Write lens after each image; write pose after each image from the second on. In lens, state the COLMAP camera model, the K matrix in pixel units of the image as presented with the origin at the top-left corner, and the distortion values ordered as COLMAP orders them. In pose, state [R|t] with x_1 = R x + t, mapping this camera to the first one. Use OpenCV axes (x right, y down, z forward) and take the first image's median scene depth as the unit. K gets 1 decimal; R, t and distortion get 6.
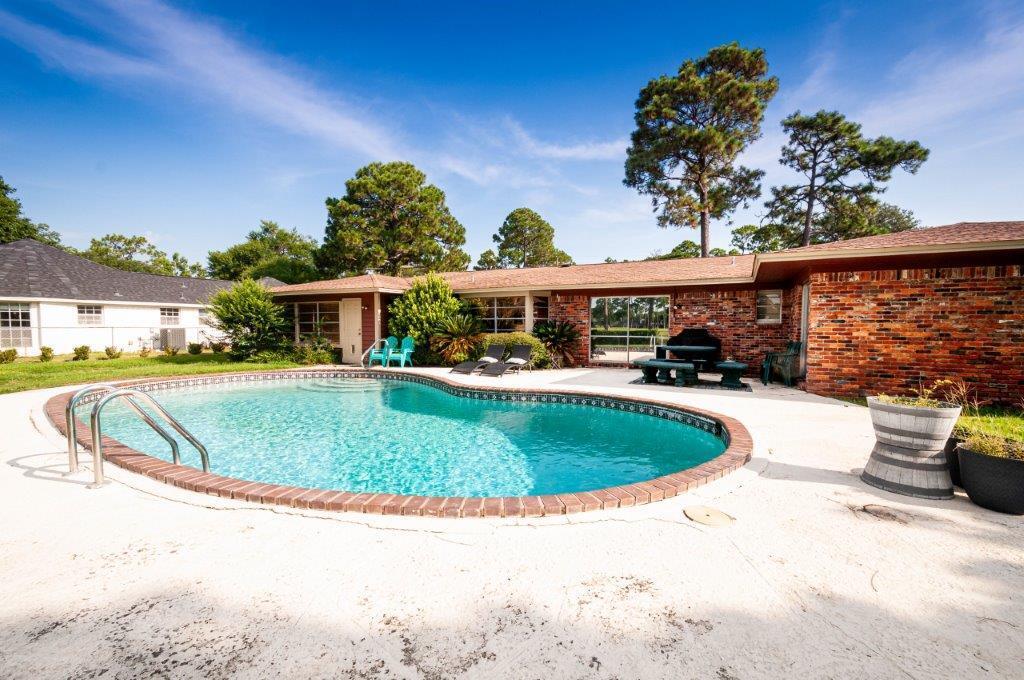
lens RADIAL K [[456.8, 0, 512.0], [0, 456.8, 340.0], [0, 0, 1]] dist [0.016984, -0.006146]
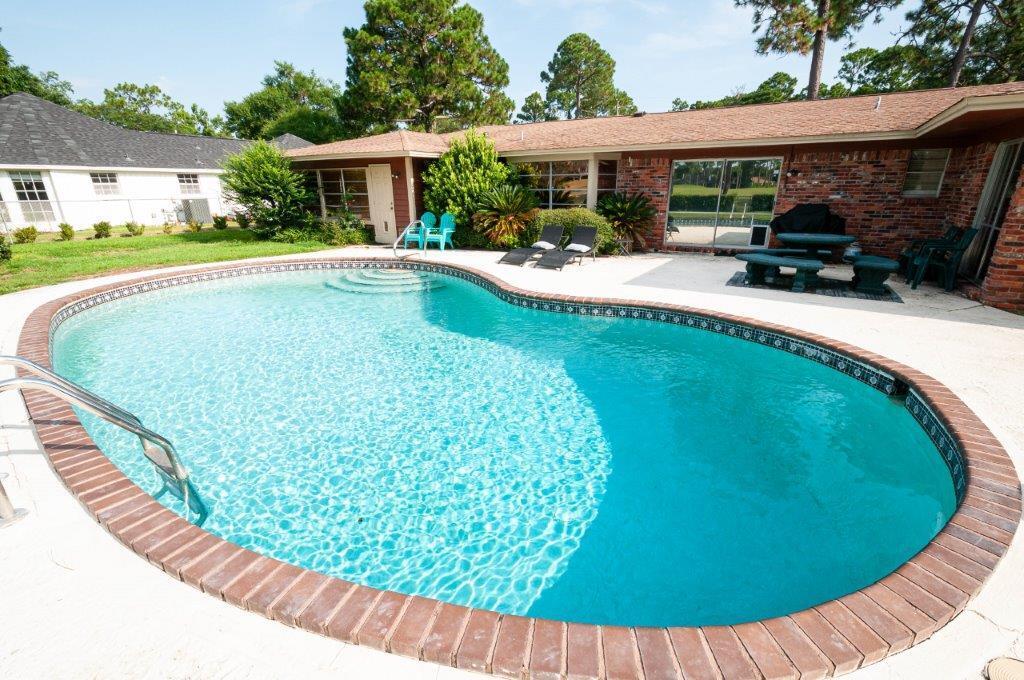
lens RADIAL K [[456.8, 0, 512.0], [0, 456.8, 340.0], [0, 0, 1]] dist [0.016984, -0.006146]
pose [[0.996019, 0.022126, -0.086354, -0.026277], [0.004707, 0.954303, 0.298805, -0.032456], [0.089019, -0.298022, 0.950399, 0.121385]]
